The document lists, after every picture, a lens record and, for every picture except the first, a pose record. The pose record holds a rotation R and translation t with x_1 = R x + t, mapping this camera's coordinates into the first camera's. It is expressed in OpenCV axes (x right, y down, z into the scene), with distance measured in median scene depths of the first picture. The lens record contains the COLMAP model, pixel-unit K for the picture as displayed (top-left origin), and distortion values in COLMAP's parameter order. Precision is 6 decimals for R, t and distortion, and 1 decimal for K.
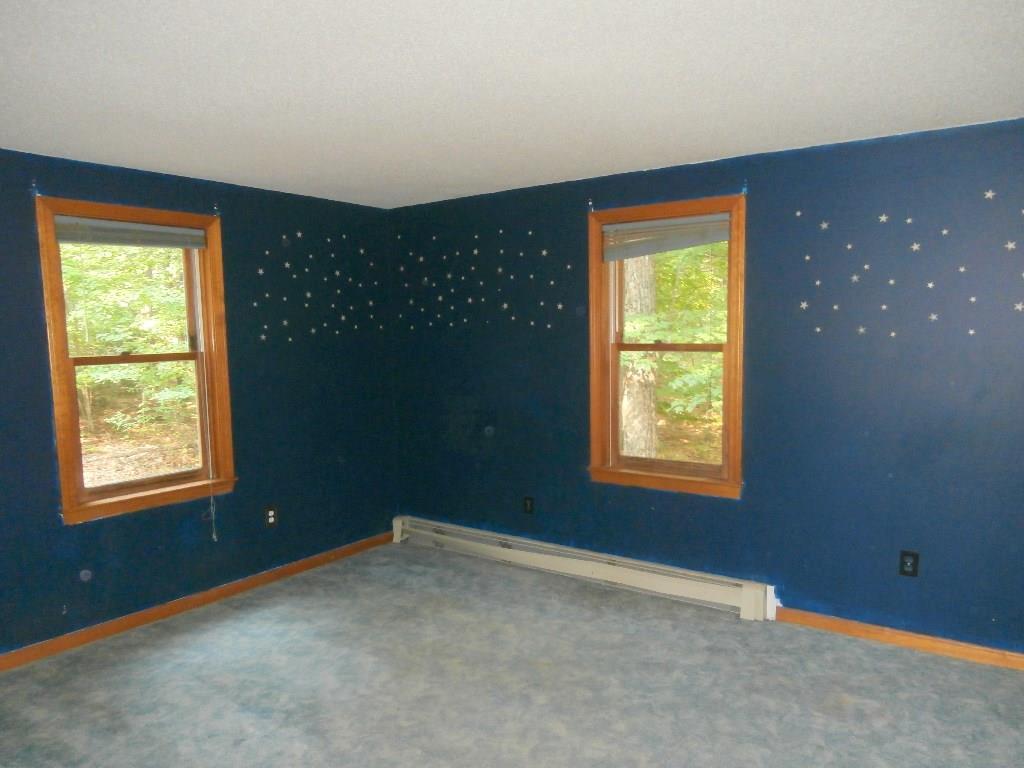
lens RADIAL K [[738.7, 0, 512.0], [0, 738.7, 384.0], [0, 0, 1]] dist [-0.040847, -0.002649]
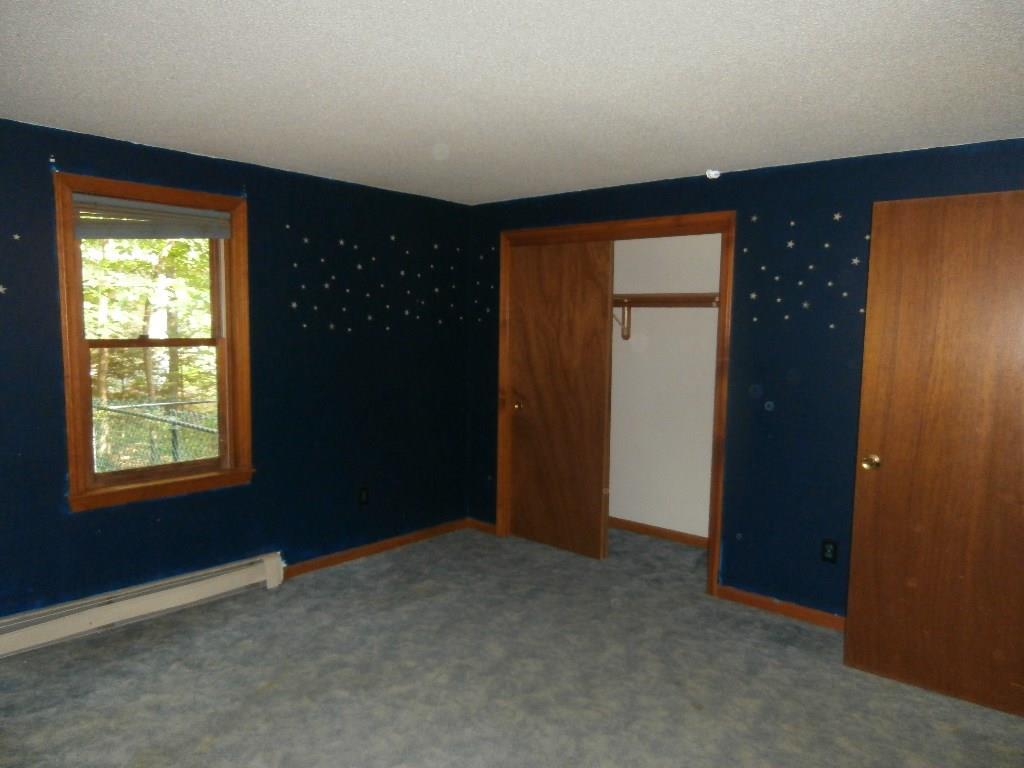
lens RADIAL K [[712.7, 0, 512.0], [0, 712.7, 384.0], [0, 0, 1]] dist [-0.049440, -0.000216]
pose [[0.091924, -0.057546, 0.994102, -0.717023], [0.070388, 0.996207, 0.051159, -0.013351], [-0.993275, 0.065270, 0.095626, 0.548769]]
